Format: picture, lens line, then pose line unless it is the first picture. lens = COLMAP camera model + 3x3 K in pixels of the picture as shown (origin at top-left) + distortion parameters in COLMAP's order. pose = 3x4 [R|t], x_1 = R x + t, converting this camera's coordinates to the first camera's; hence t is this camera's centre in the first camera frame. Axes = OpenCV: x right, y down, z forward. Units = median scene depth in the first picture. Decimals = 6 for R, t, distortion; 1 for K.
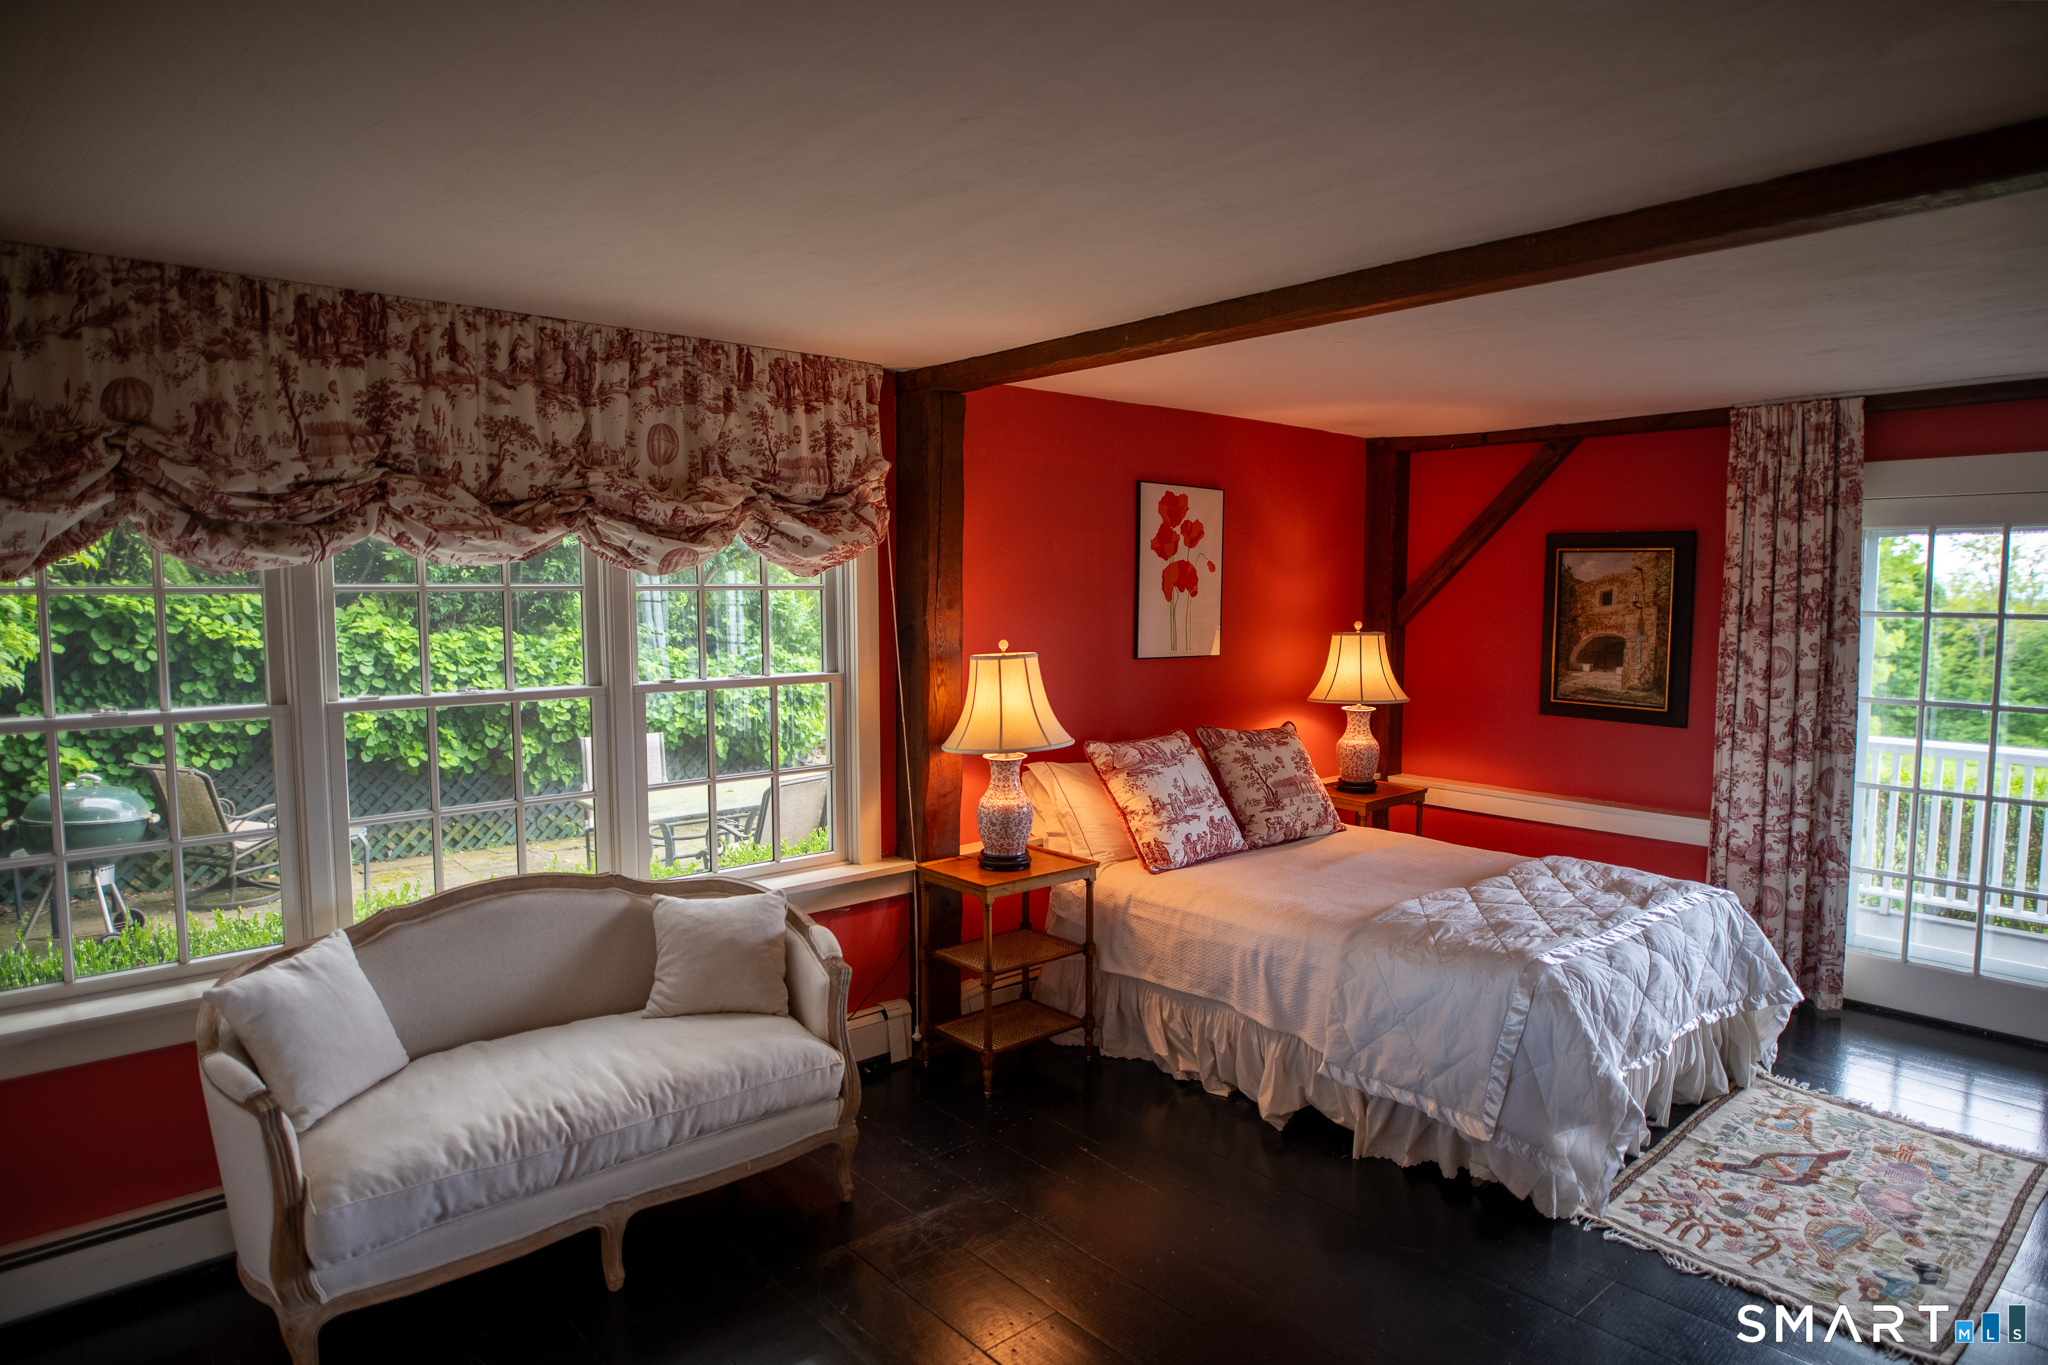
lens RADIAL K [[1163.3, 0, 1024.0], [0, 1163.3, 682.5], [0, 0, 1]] dist [-0.020121, 0.000676]
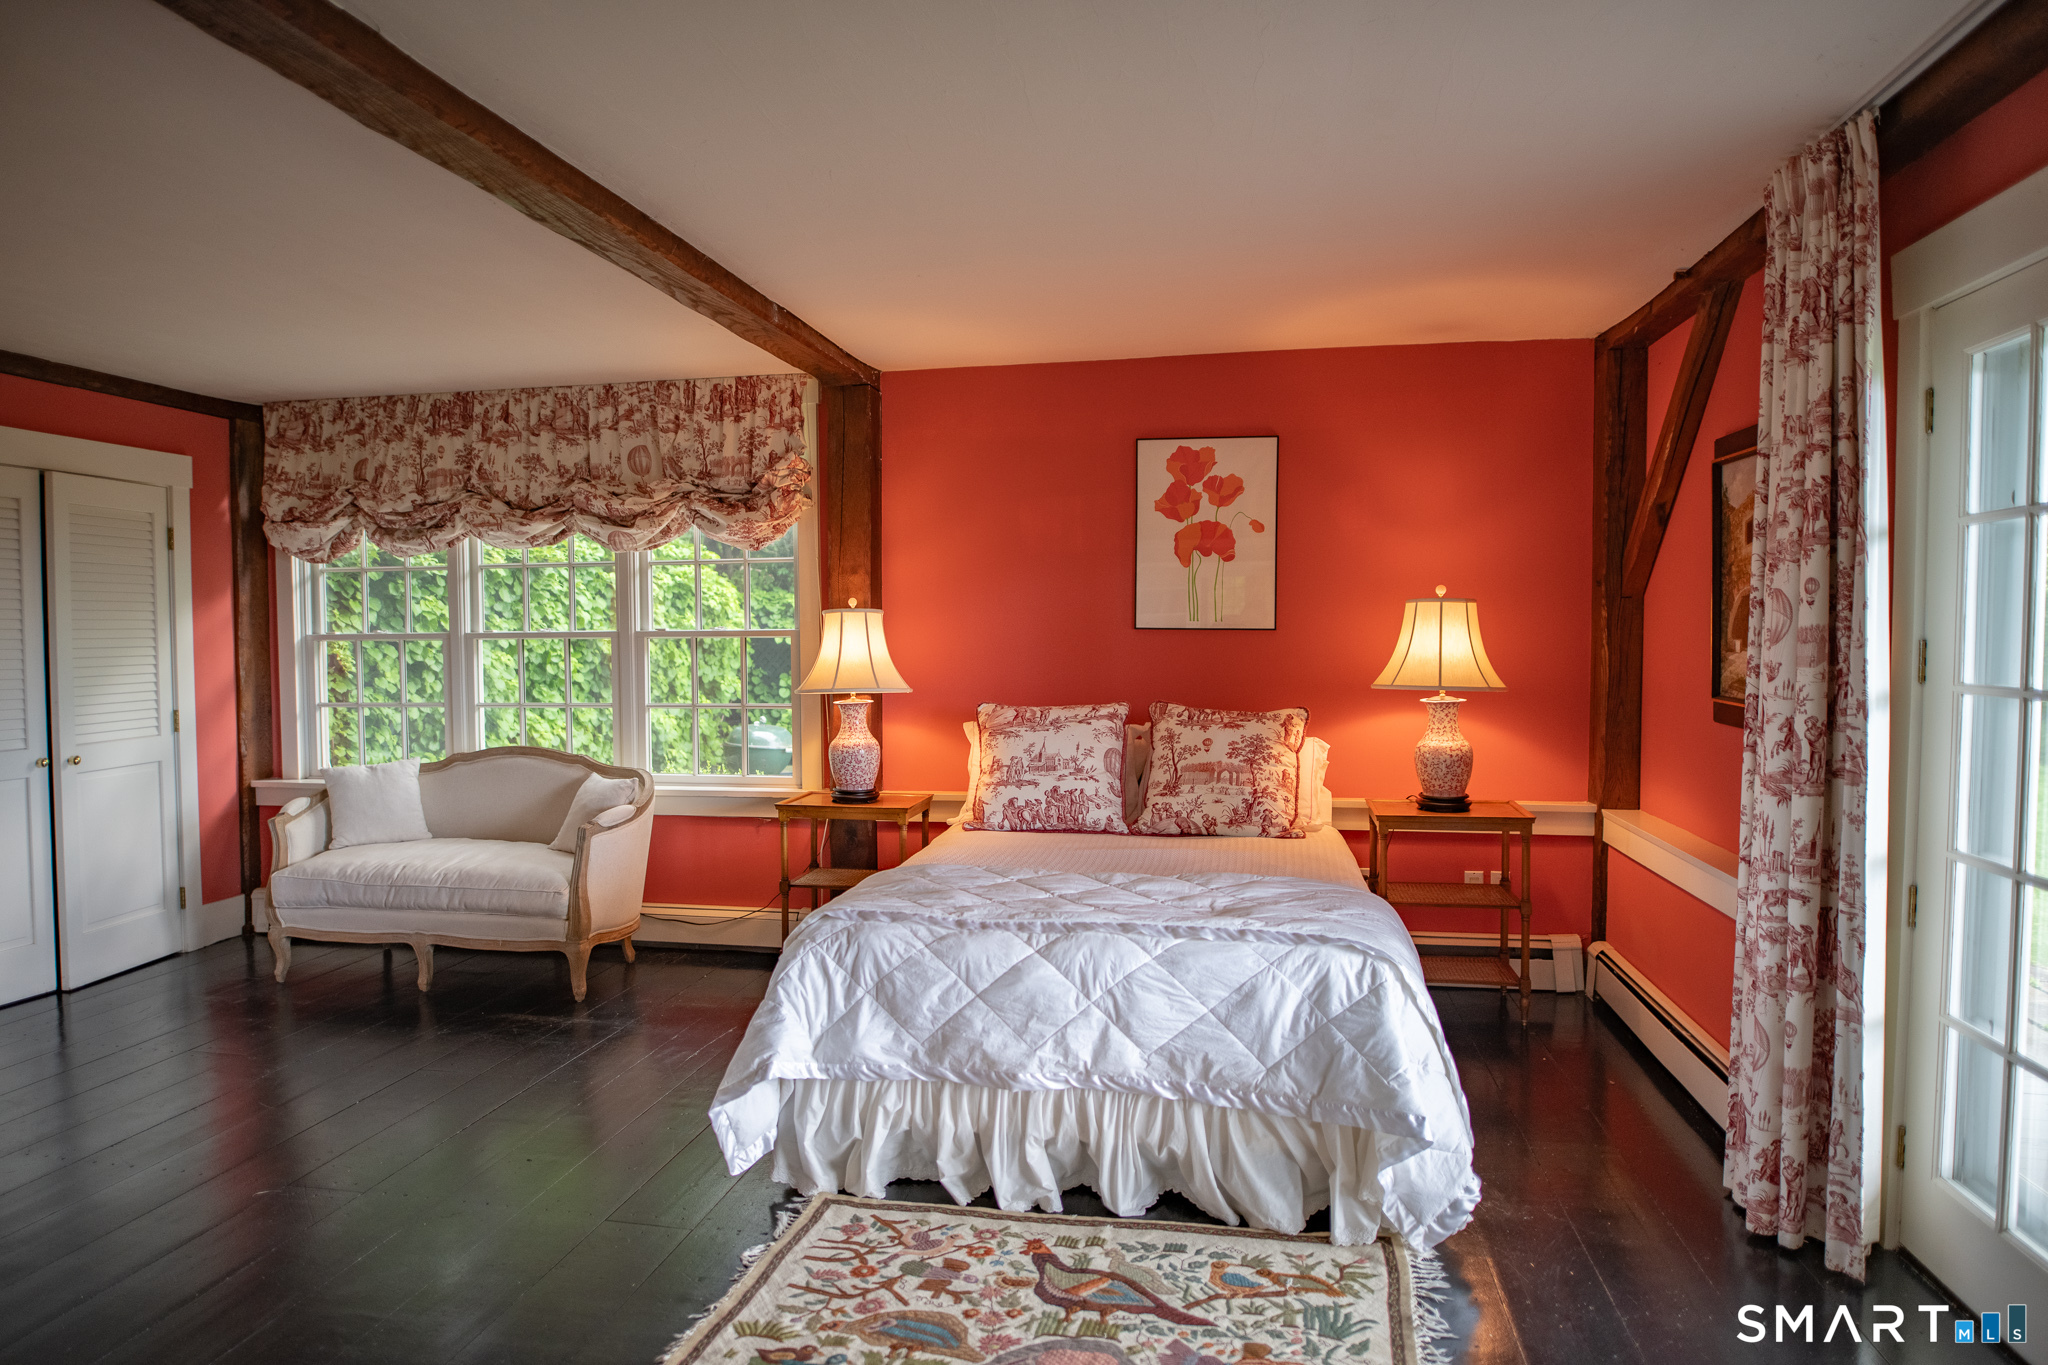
lens RADIAL K [[1212.9, 0, 1024.0], [0, 1212.9, 682.5], [0, 0, 1]] dist [-0.021442, -0.000354]
pose [[0.626540, 0.029079, -0.778847, 1.153458], [-0.057540, 0.998302, -0.009015, 0.053211], [0.777262, 0.050463, 0.627150, 0.457134]]
